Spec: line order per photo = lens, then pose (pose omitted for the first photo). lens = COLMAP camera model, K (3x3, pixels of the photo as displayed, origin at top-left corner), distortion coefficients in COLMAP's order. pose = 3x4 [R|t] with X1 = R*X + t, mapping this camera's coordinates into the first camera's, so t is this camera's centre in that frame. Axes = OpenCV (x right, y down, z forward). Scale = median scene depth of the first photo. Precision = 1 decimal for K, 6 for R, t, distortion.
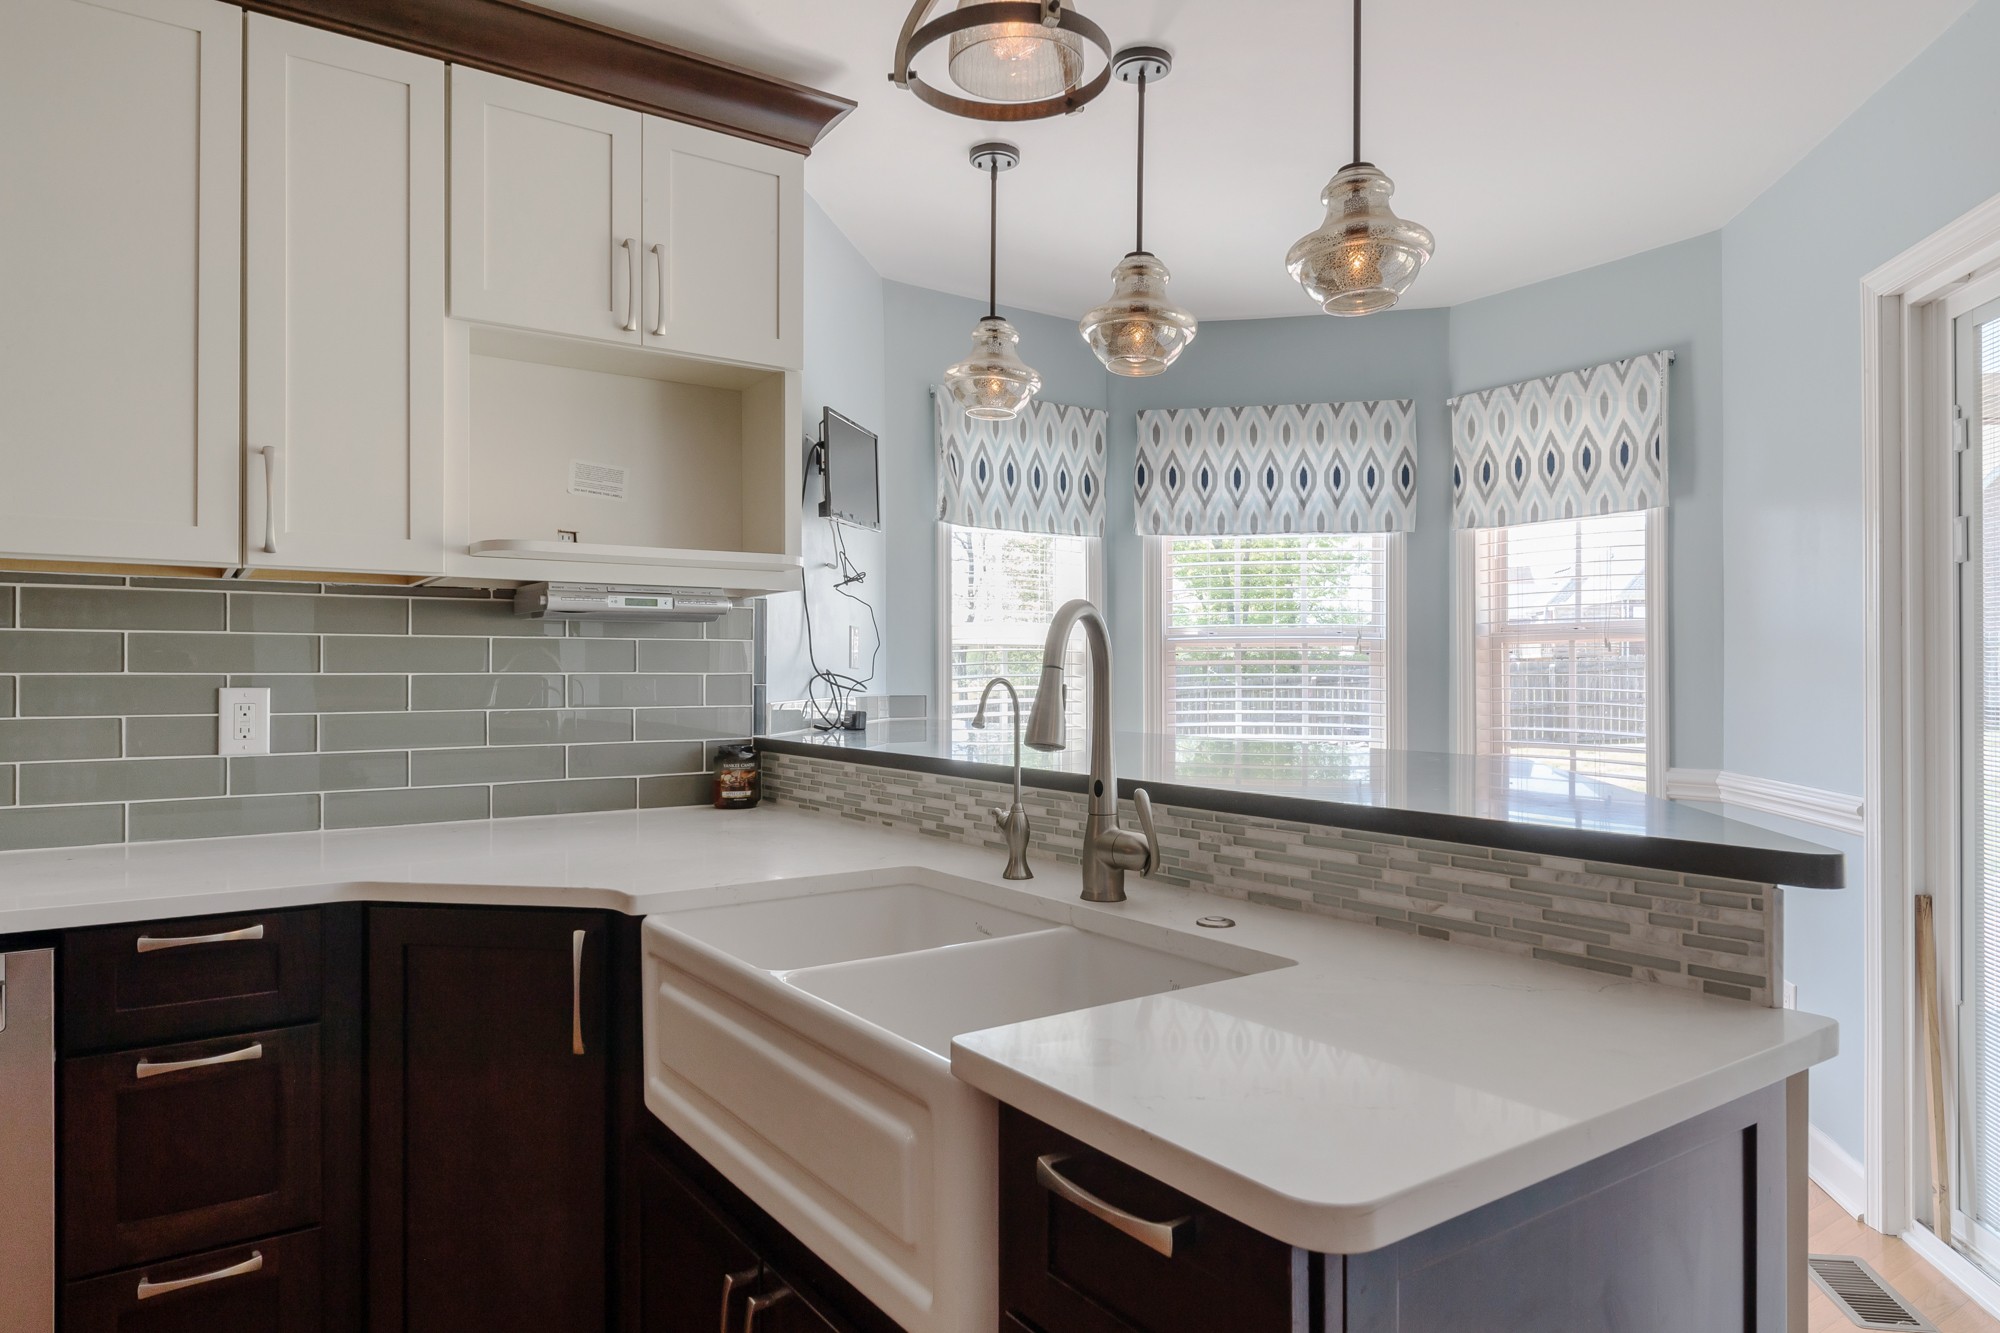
lens RADIAL K [[1206.3, 0, 987.9], [0, 1206.3, 673.1], [0, 0, 1]] dist [0.004696, -0.002651]
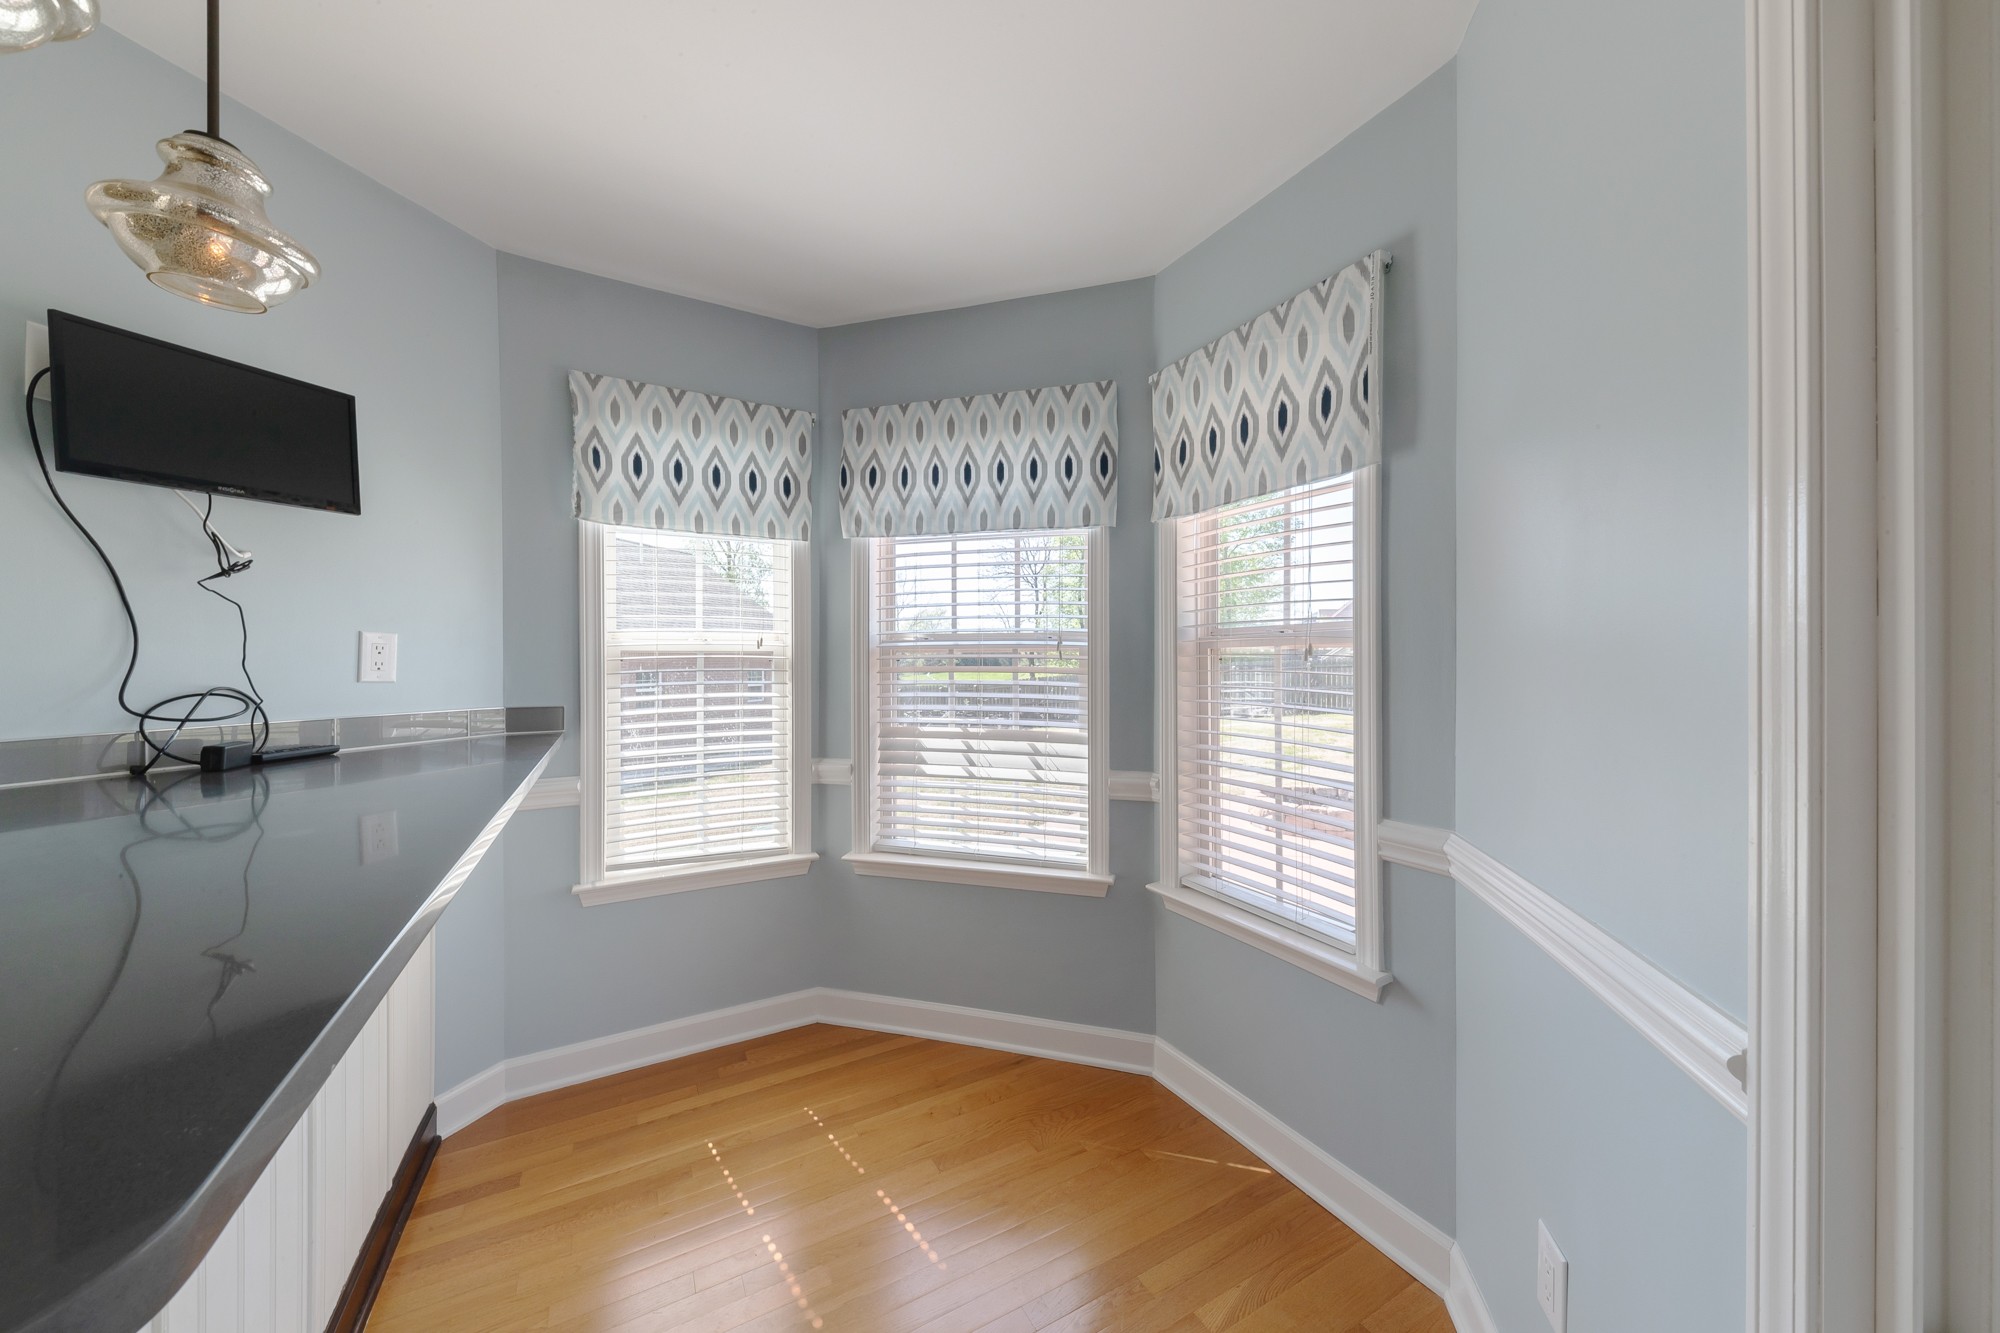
lens RADIAL K [[660.0, 0, 1018.4], [0, 660.0, 662.2], [0, 0, 1]] dist [0.006718, -0.000418]
pose [[0.995154, 0.000740, -0.098322, 0.333804], [-0.000149, 0.999982, 0.006011, -0.017486], [0.098325, -0.005967, 0.995136, 0.502093]]
